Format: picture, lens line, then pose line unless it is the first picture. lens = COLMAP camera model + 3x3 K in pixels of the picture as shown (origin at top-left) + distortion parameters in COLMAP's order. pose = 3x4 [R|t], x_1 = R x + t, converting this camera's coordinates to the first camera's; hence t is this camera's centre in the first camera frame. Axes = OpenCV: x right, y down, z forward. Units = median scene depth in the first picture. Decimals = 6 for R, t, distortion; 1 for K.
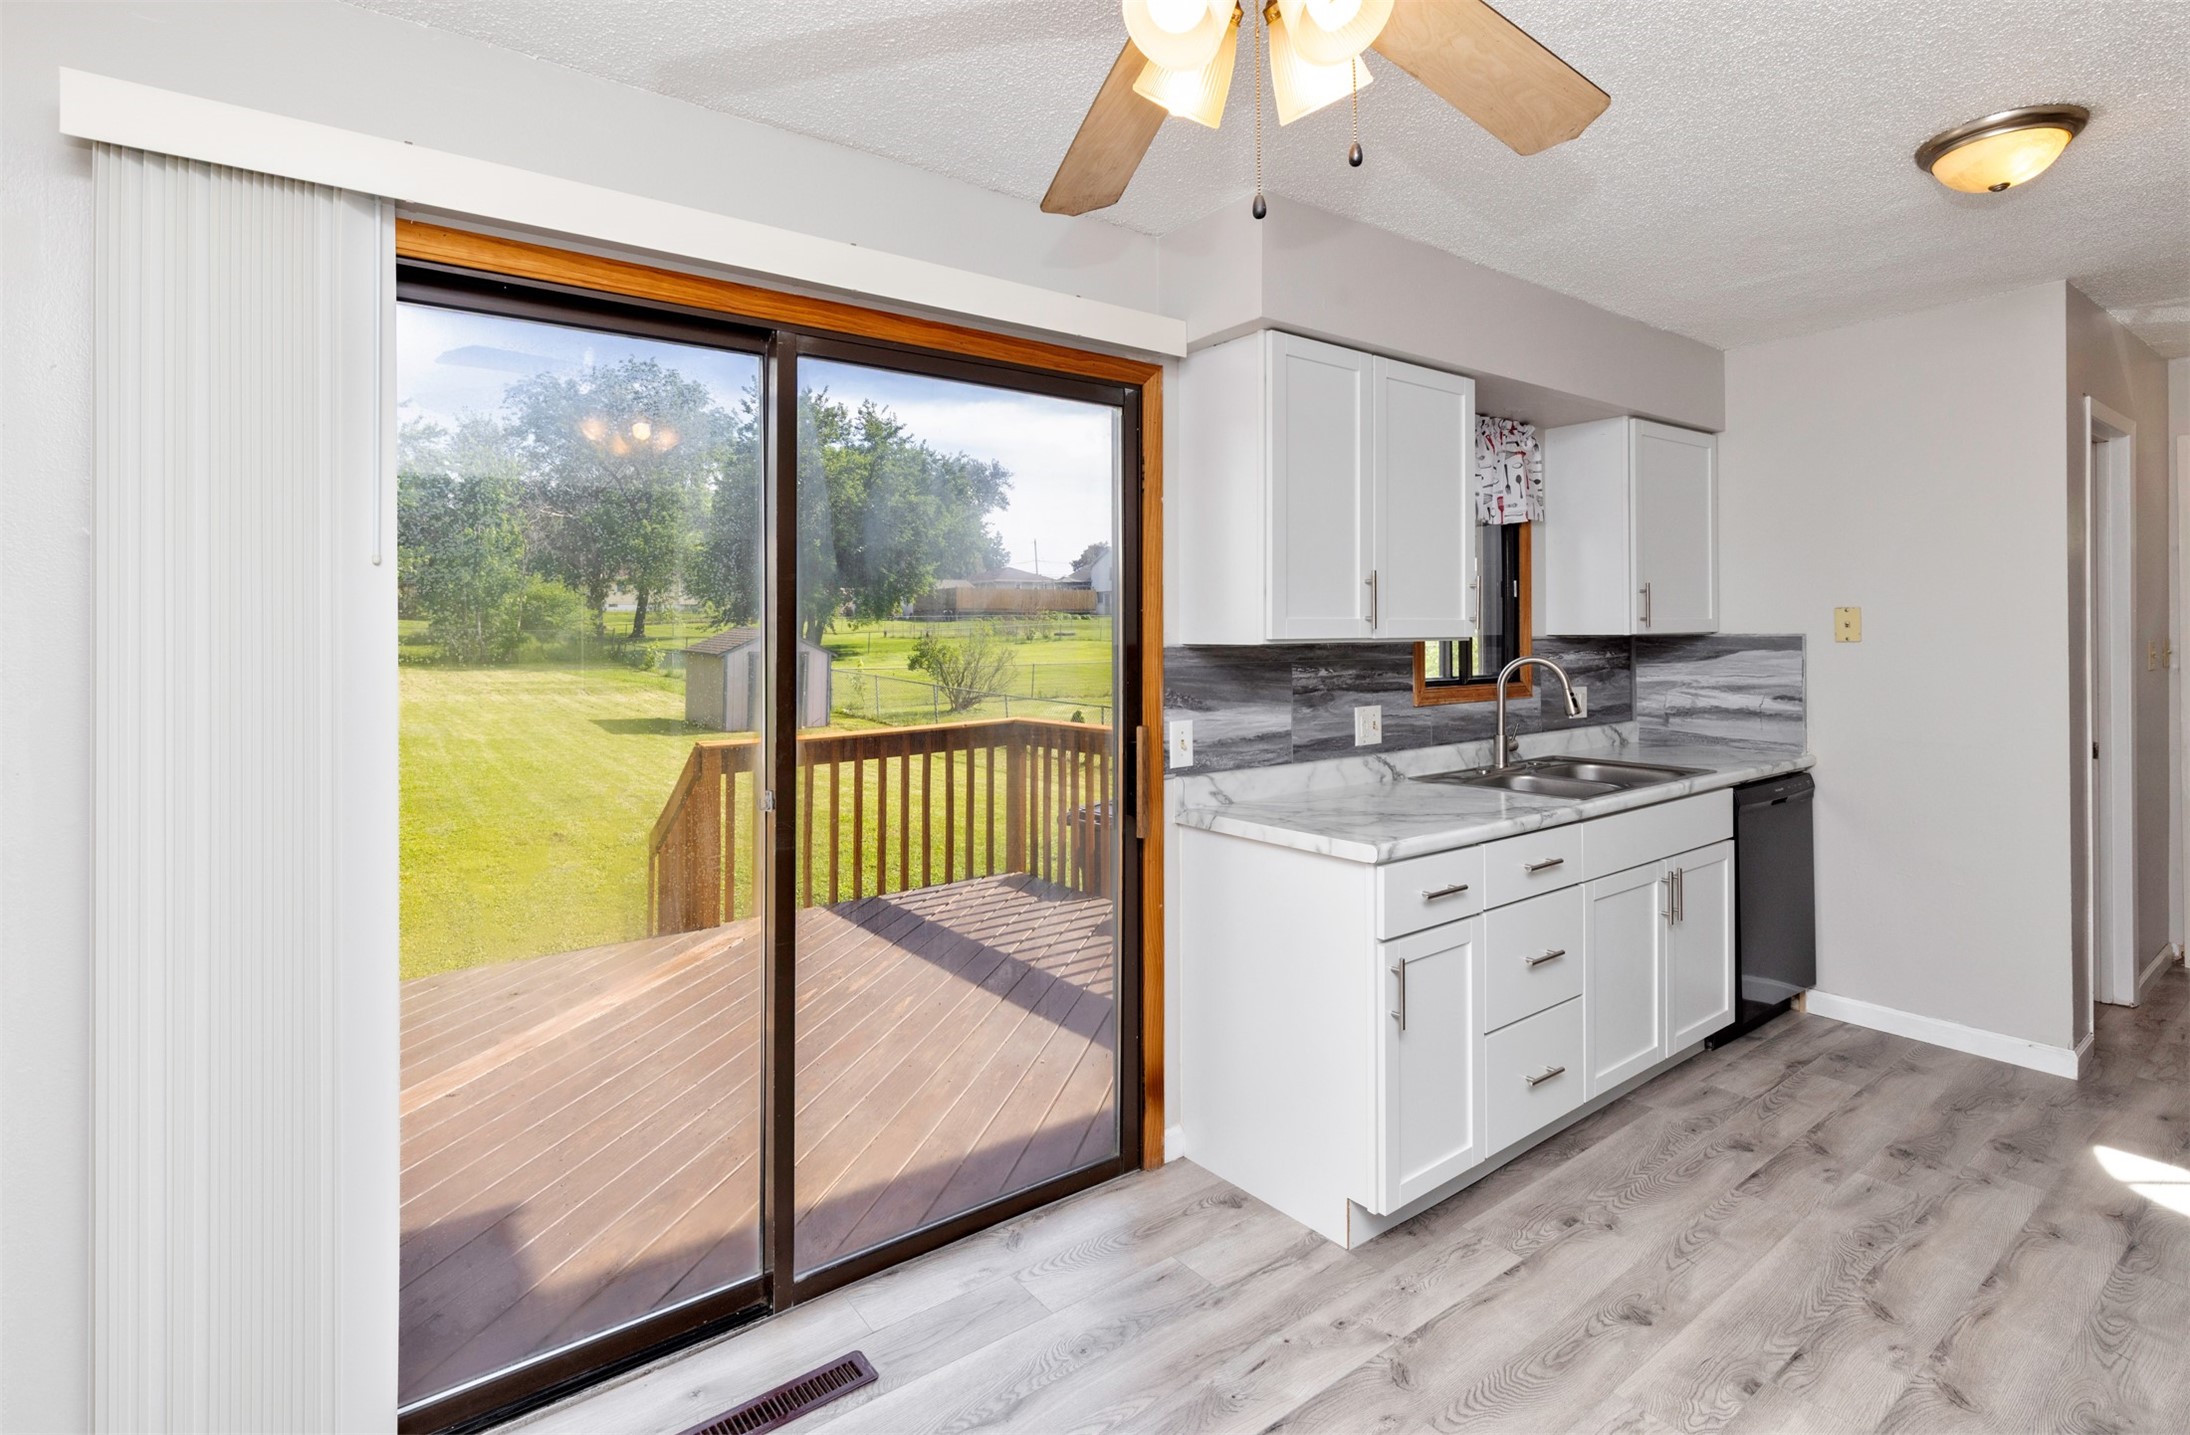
lens RADIAL K [[1071.0, 0, 1174.8], [0, 1071.0, 625.8], [0, 0, 1]] dist [0.000063, -0.001055]
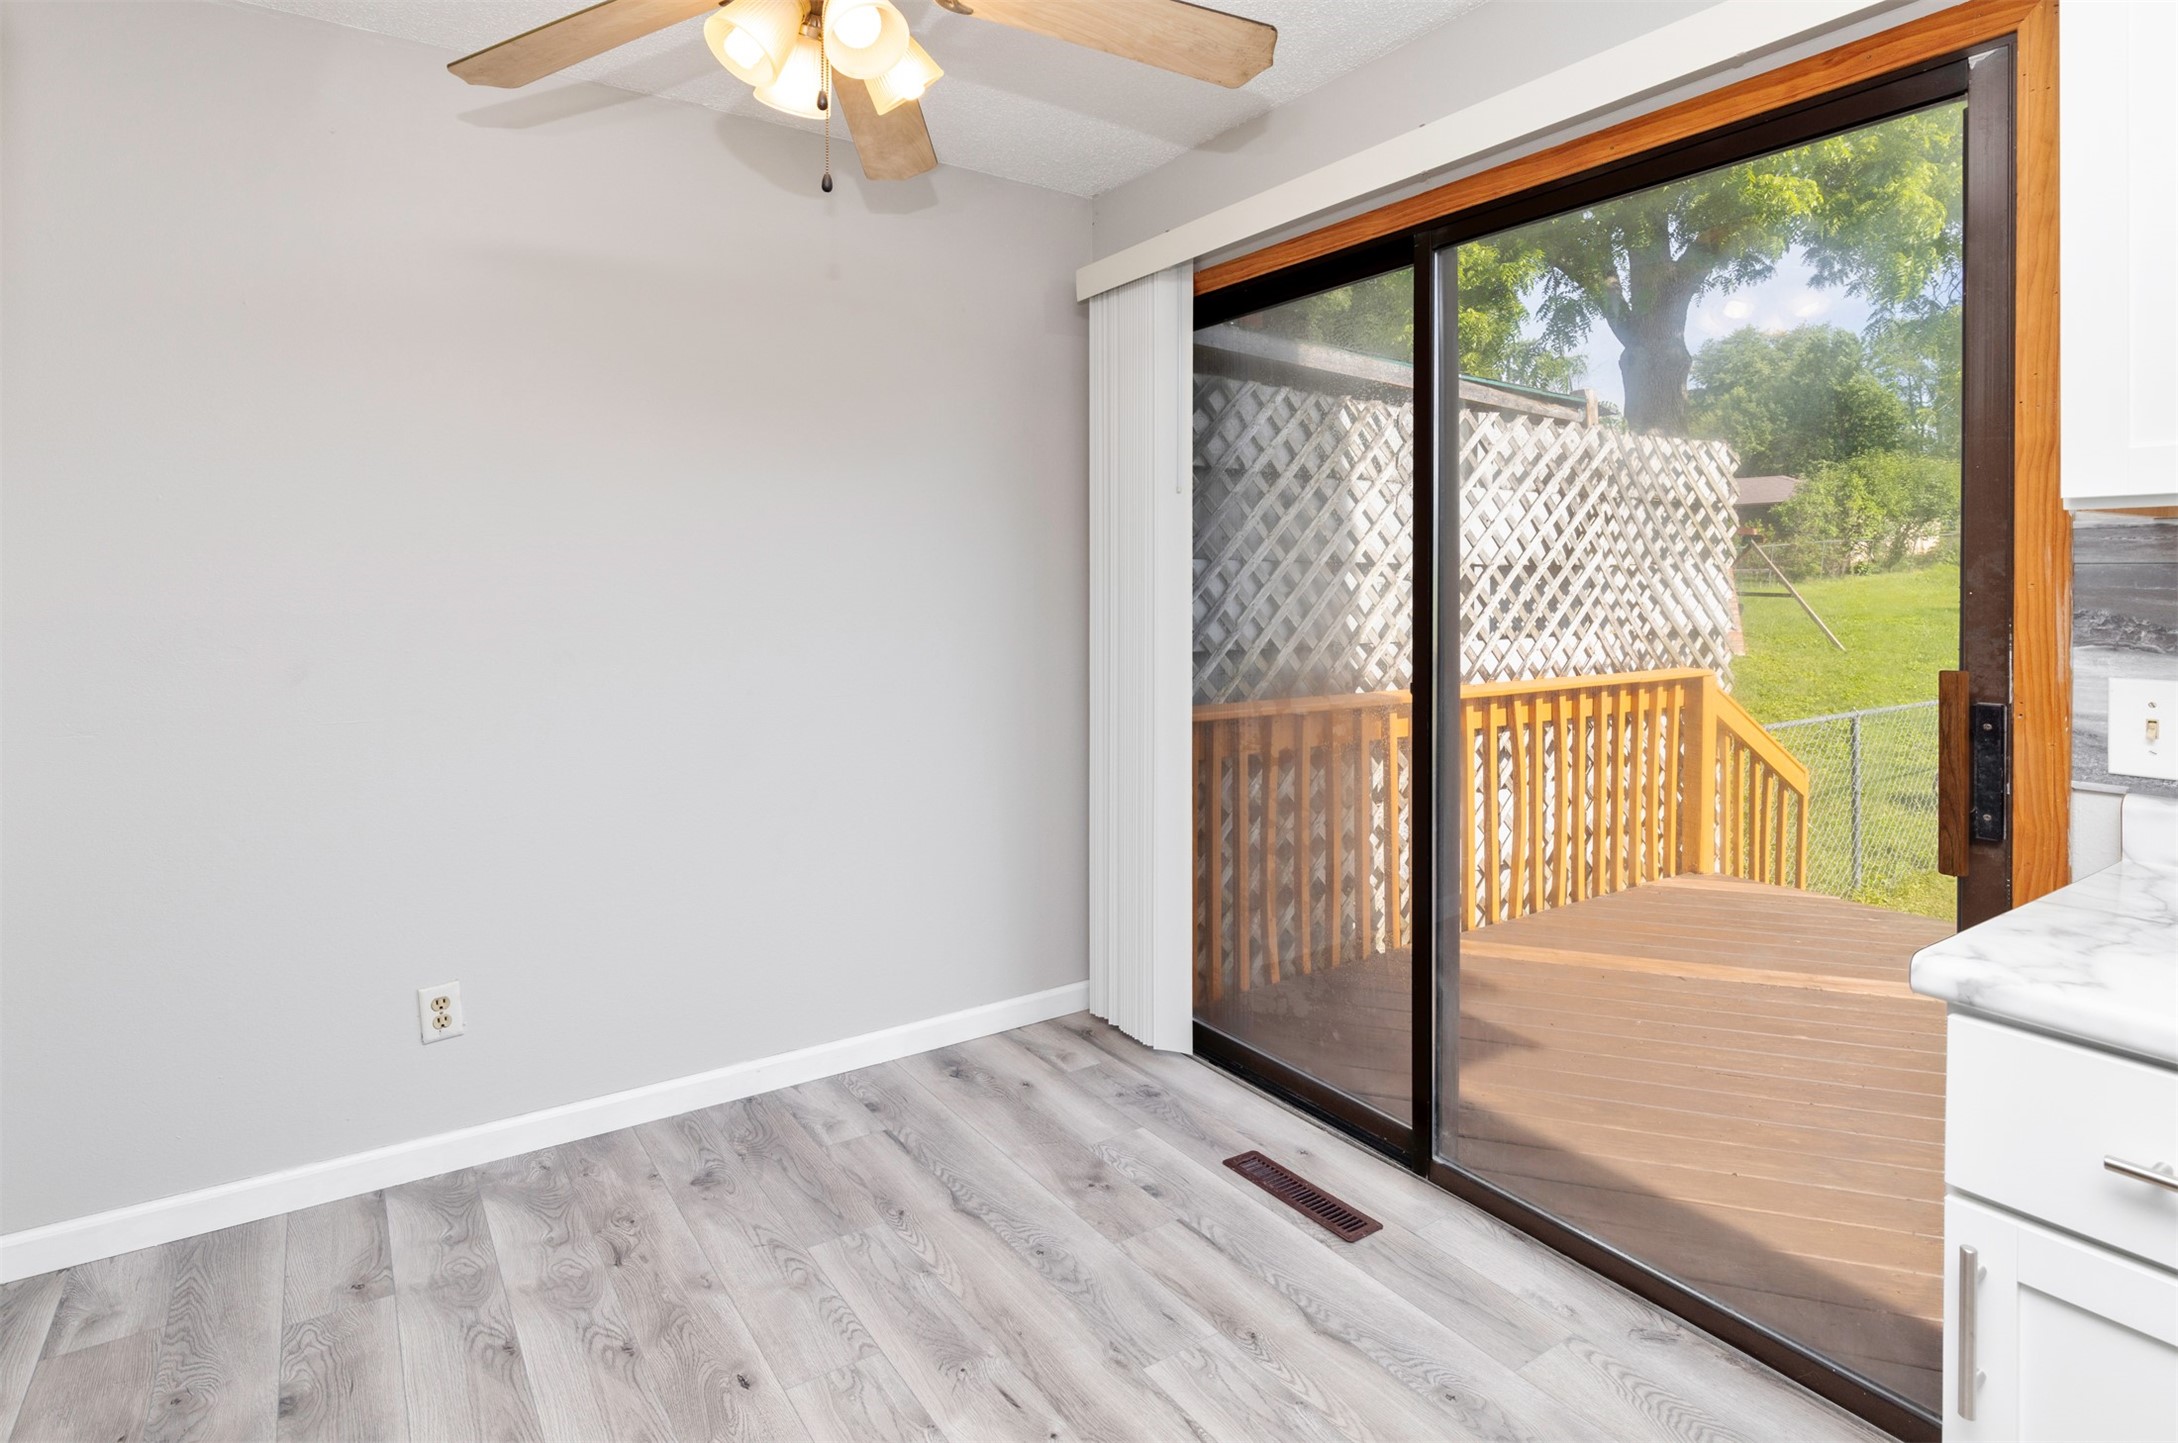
lens RADIAL K [[1088.6, 0, 1008.4], [0, 1088.6, 583.3], [0, 0, 1]] dist [0.004159, -0.001047]
pose [[-0.125048, 0.012307, -0.992074, 0.528281], [0.009917, 0.999889, 0.011154, 0.033395], [0.992101, -0.008444, -0.125156, 0.533905]]
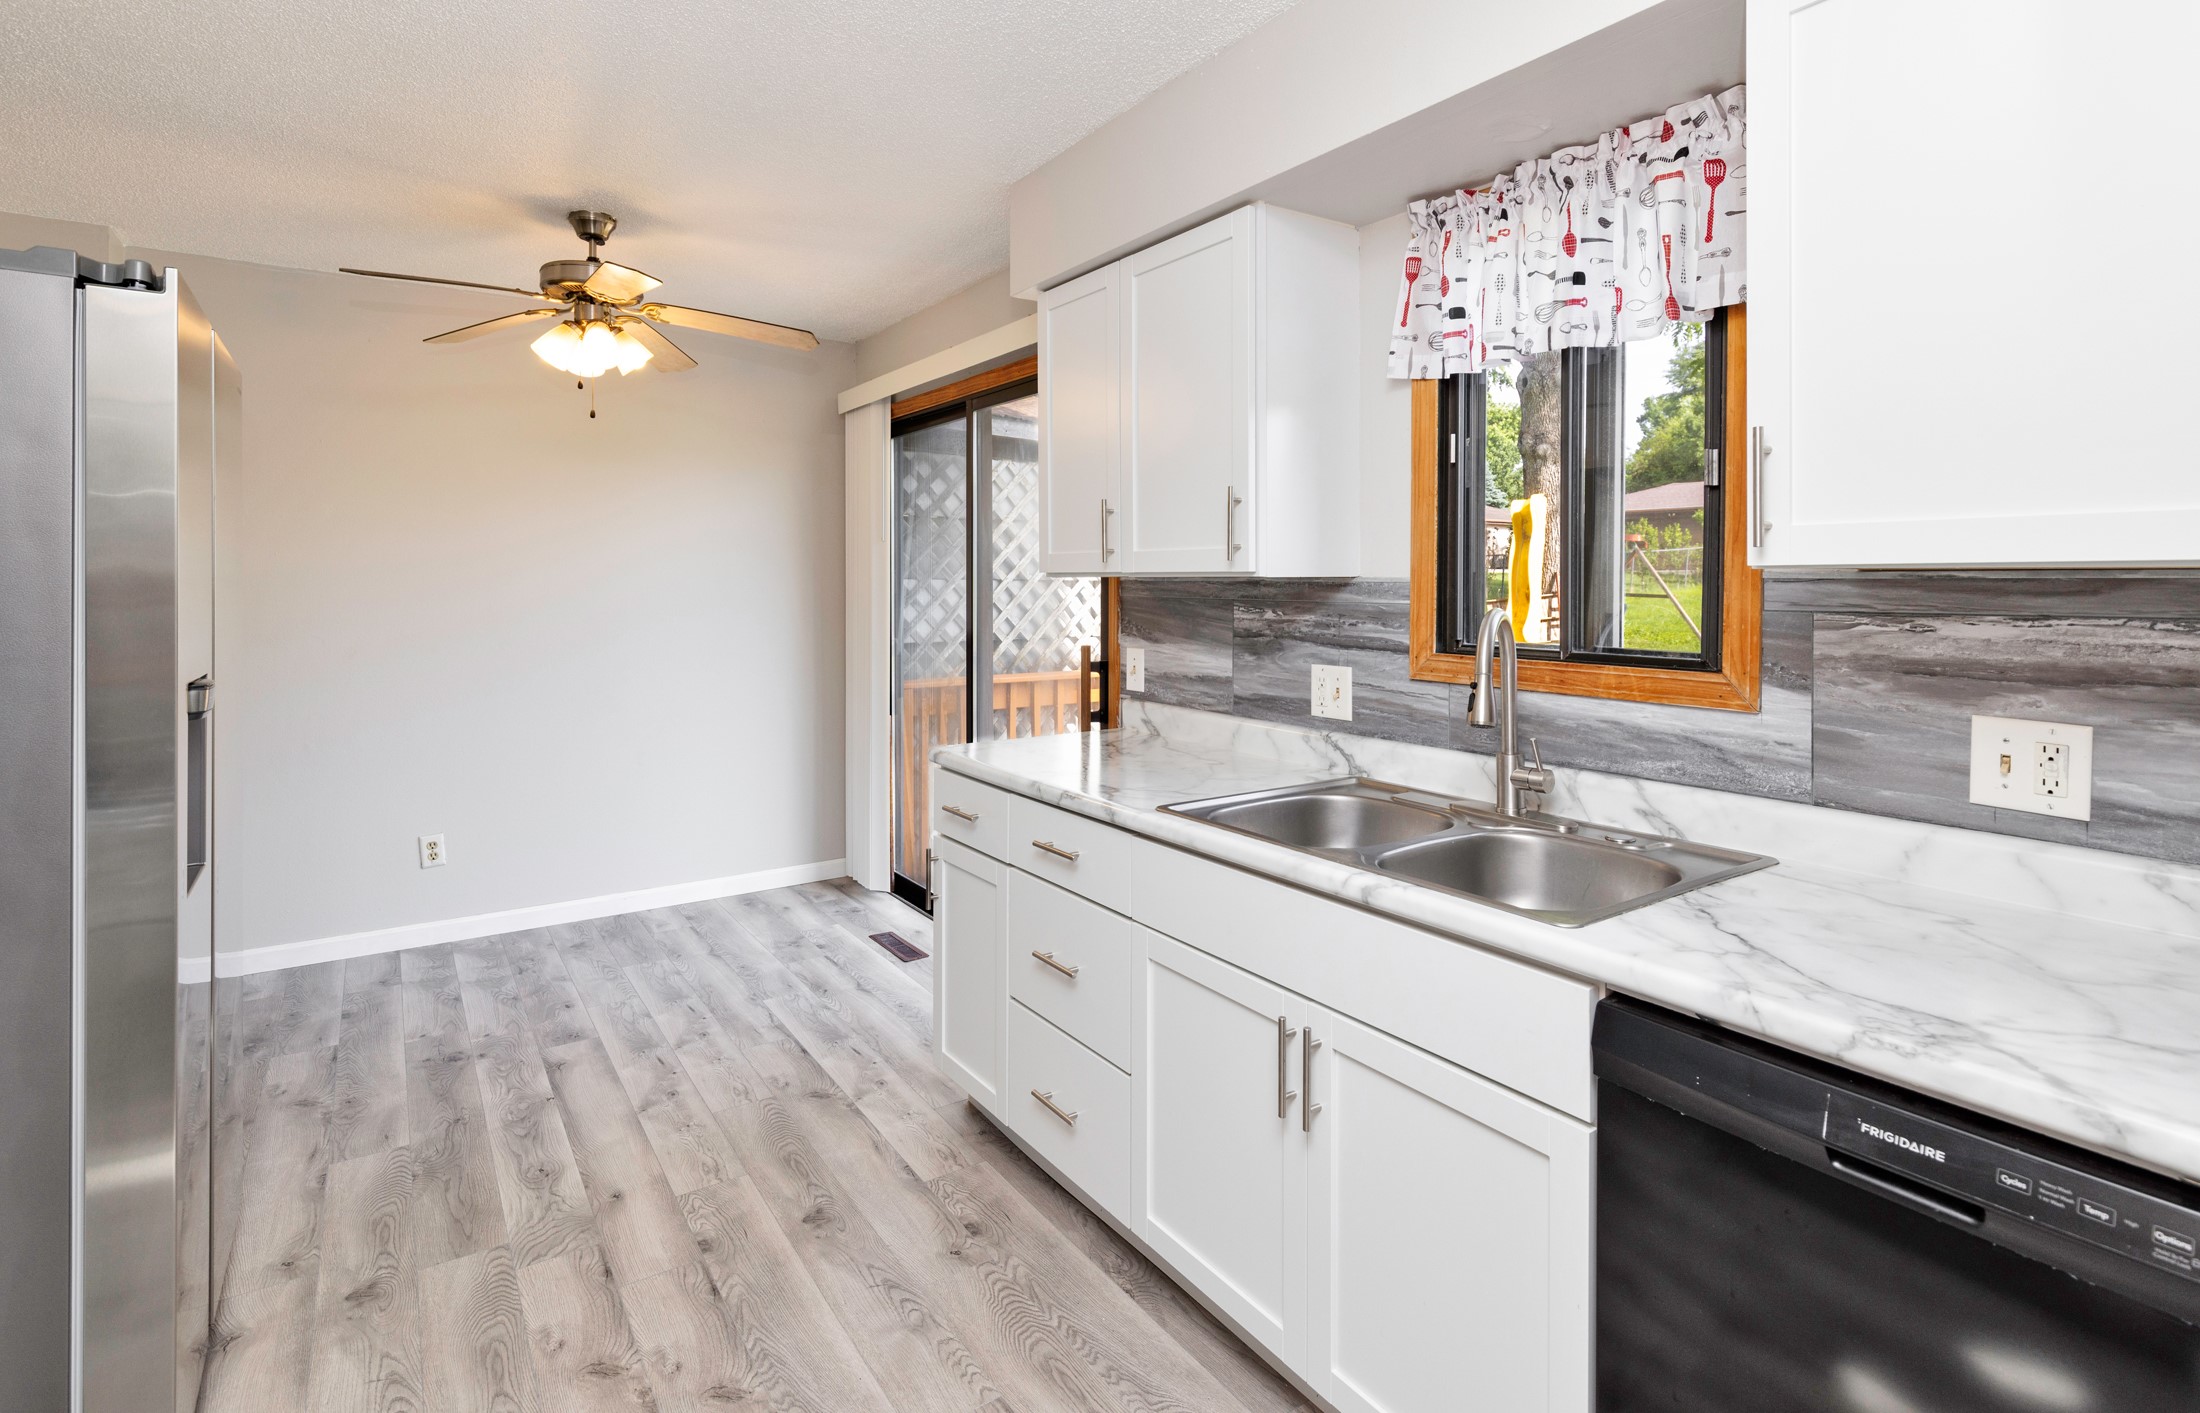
lens RADIAL K [[1049.2, 0, 944.7], [0, 1049.2, 579.2], [0, 0, 1]] dist [0.011182, 0.001045]
pose [[-0.192091, 0.008634, -0.981339, 1.045312], [0.014030, 0.999883, 0.006051, 0.008815], [0.981277, -0.012605, -0.192190, 0.979471]]
